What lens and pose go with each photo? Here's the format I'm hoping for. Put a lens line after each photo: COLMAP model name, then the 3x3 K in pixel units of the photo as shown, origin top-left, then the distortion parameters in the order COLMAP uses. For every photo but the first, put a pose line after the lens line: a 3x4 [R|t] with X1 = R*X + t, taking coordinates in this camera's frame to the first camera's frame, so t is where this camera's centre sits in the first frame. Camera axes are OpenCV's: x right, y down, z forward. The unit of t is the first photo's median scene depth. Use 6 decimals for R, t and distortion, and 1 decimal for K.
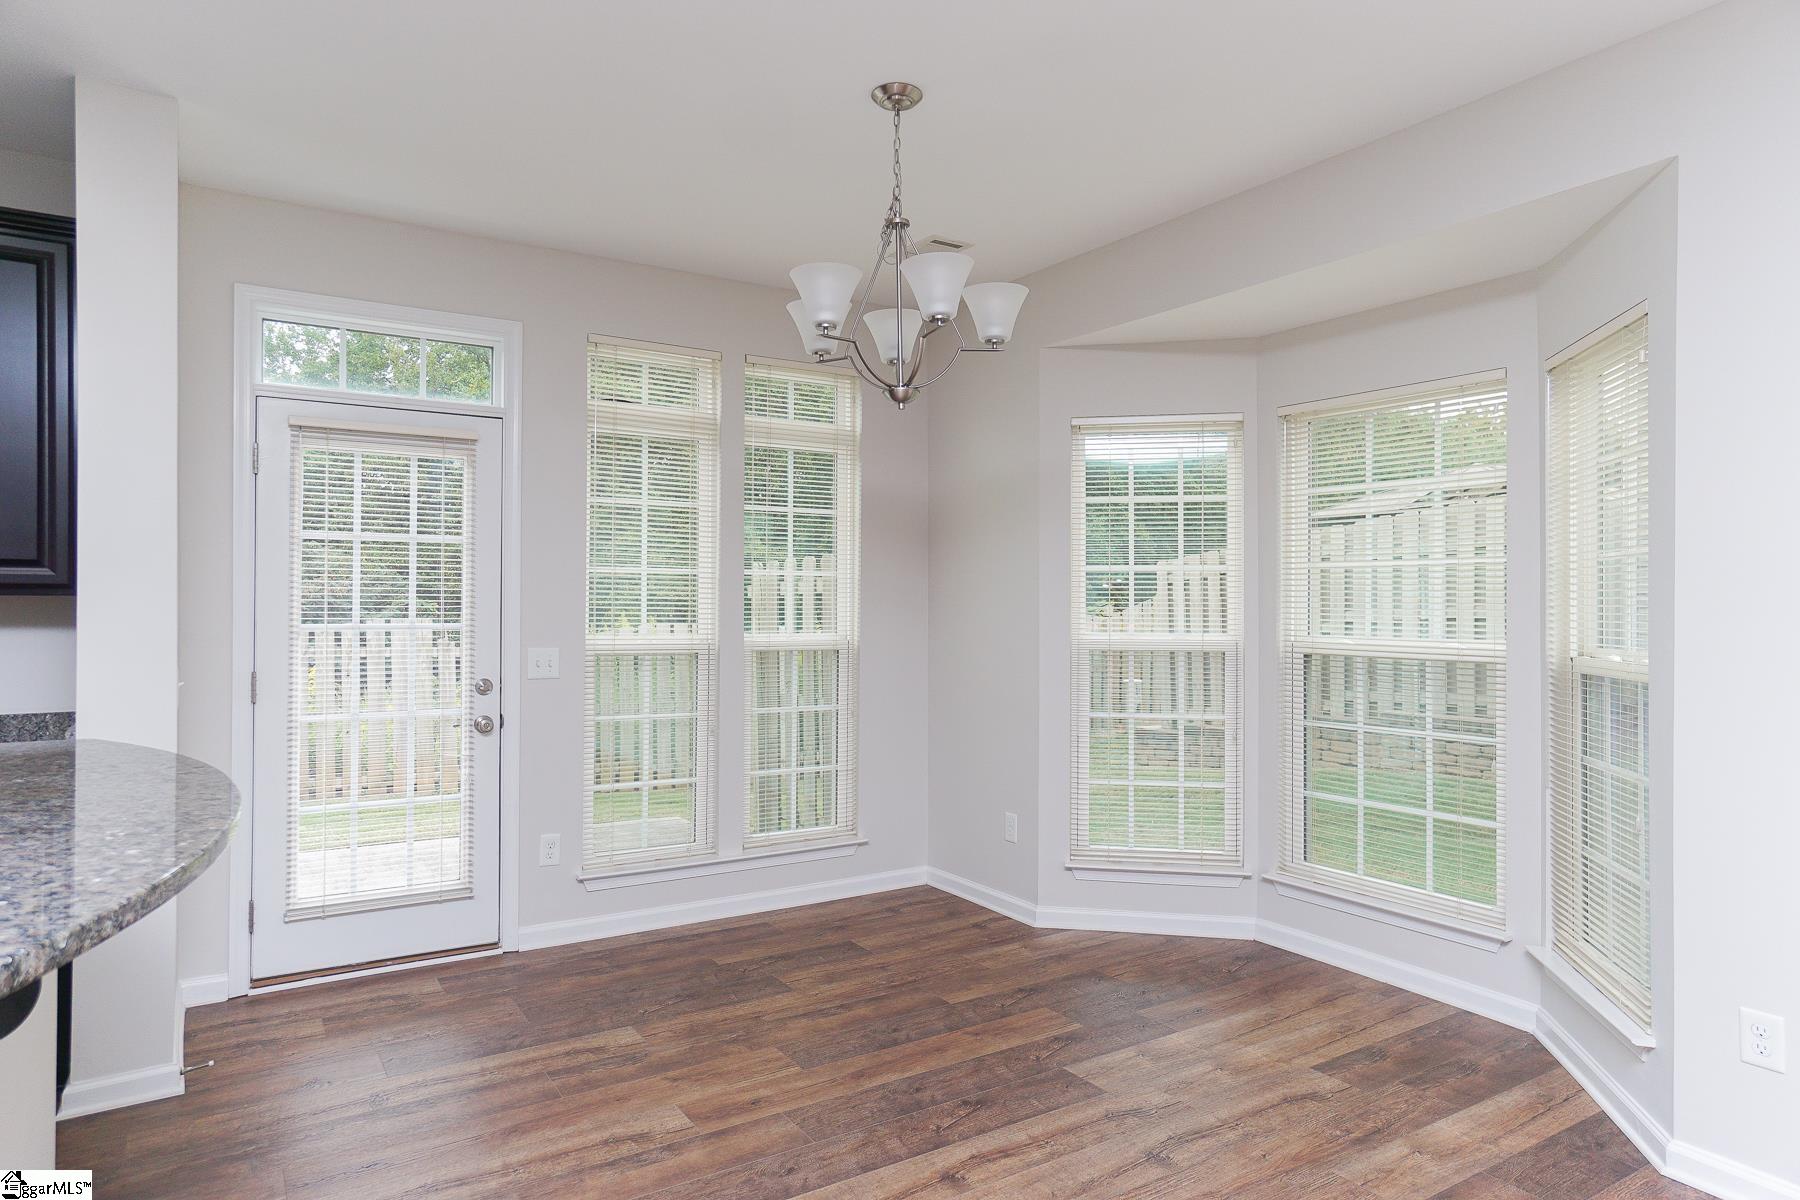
lens RADIAL K [[1072.6, 0, 790.3], [0, 1072.6, 579.2], [0, 0, 1]] dist [-0.002599, -0.000107]
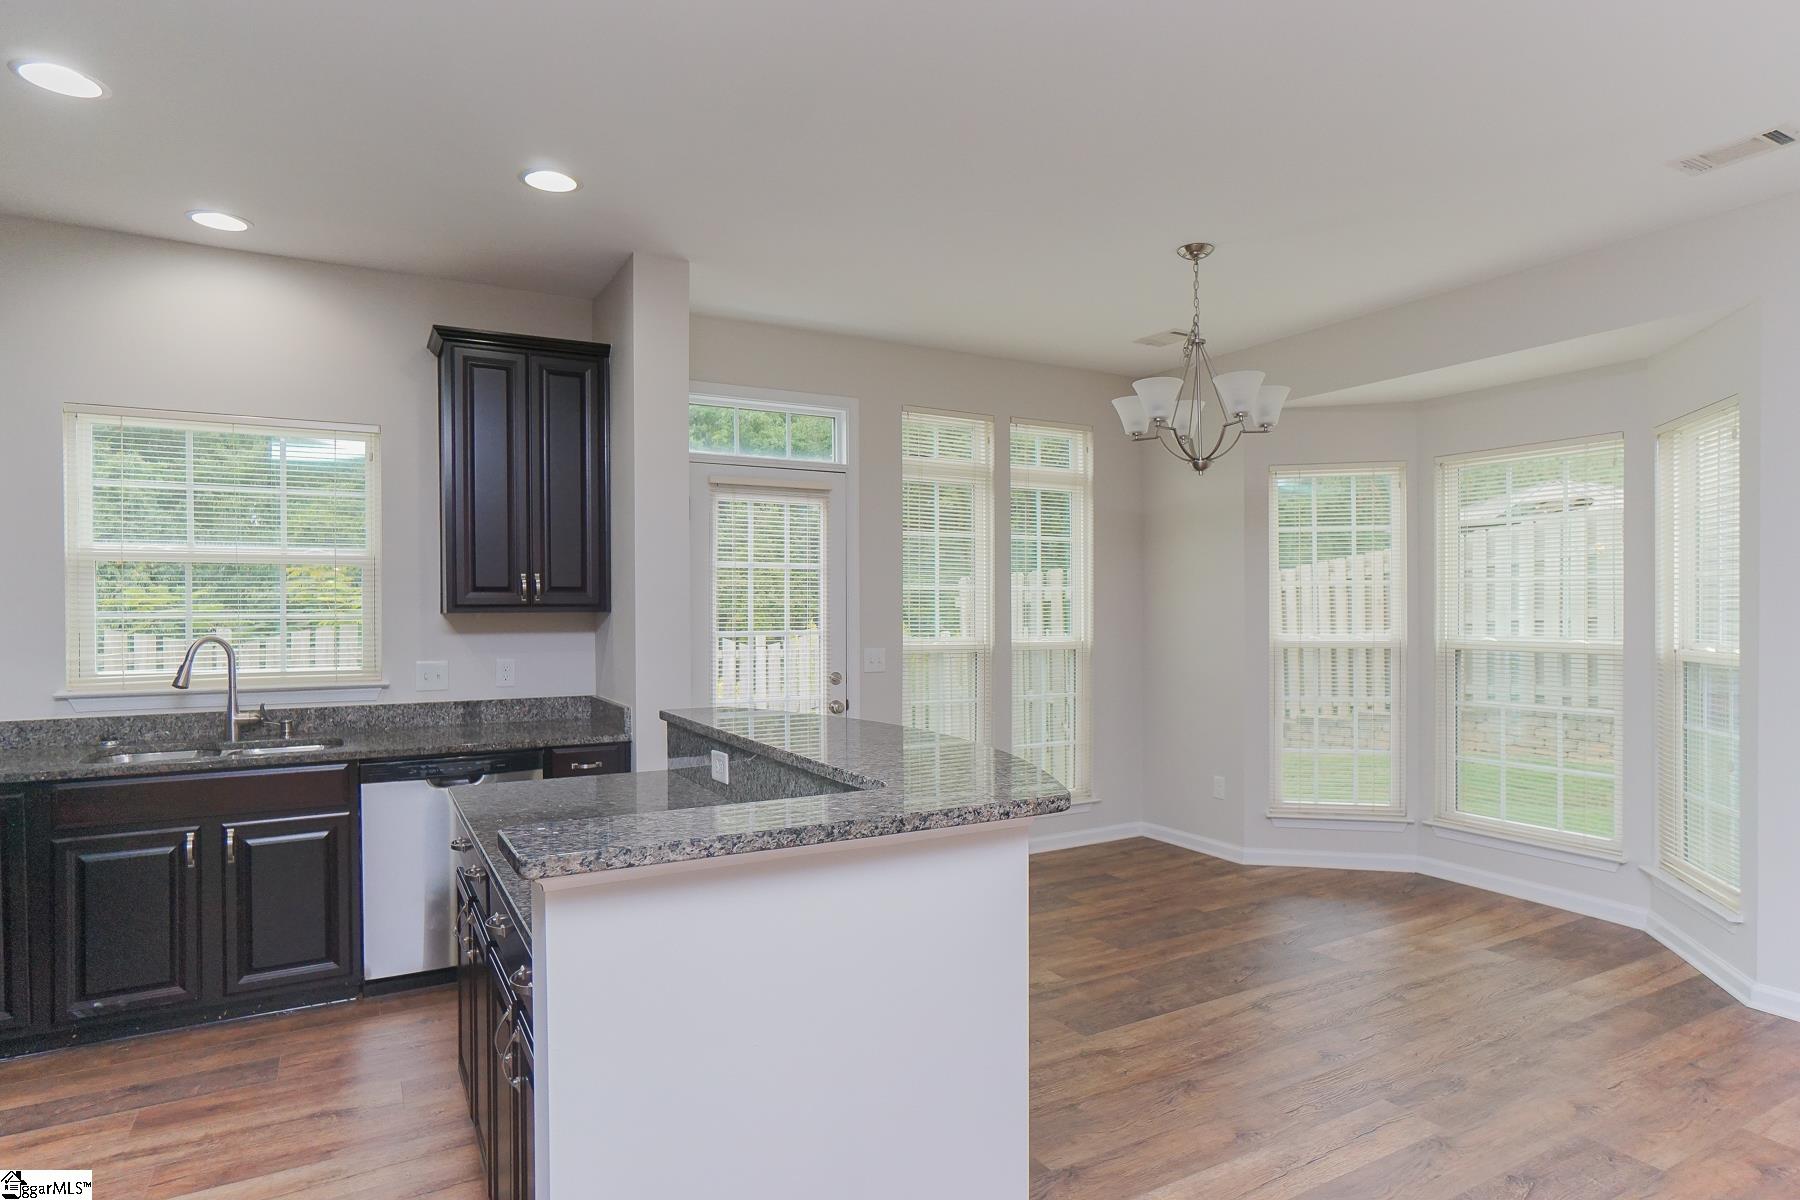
lens RADIAL K [[991.2, 0, 900.0], [0, 991.2, 600.0], [0, 0, 1]] dist [-0.001237, 0.000784]
pose [[0.999951, -0.007404, -0.006559, -0.213028], [0.007485, 0.999895, 0.012378, -0.010683], [0.006467, -0.012427, 0.999902, -0.226742]]
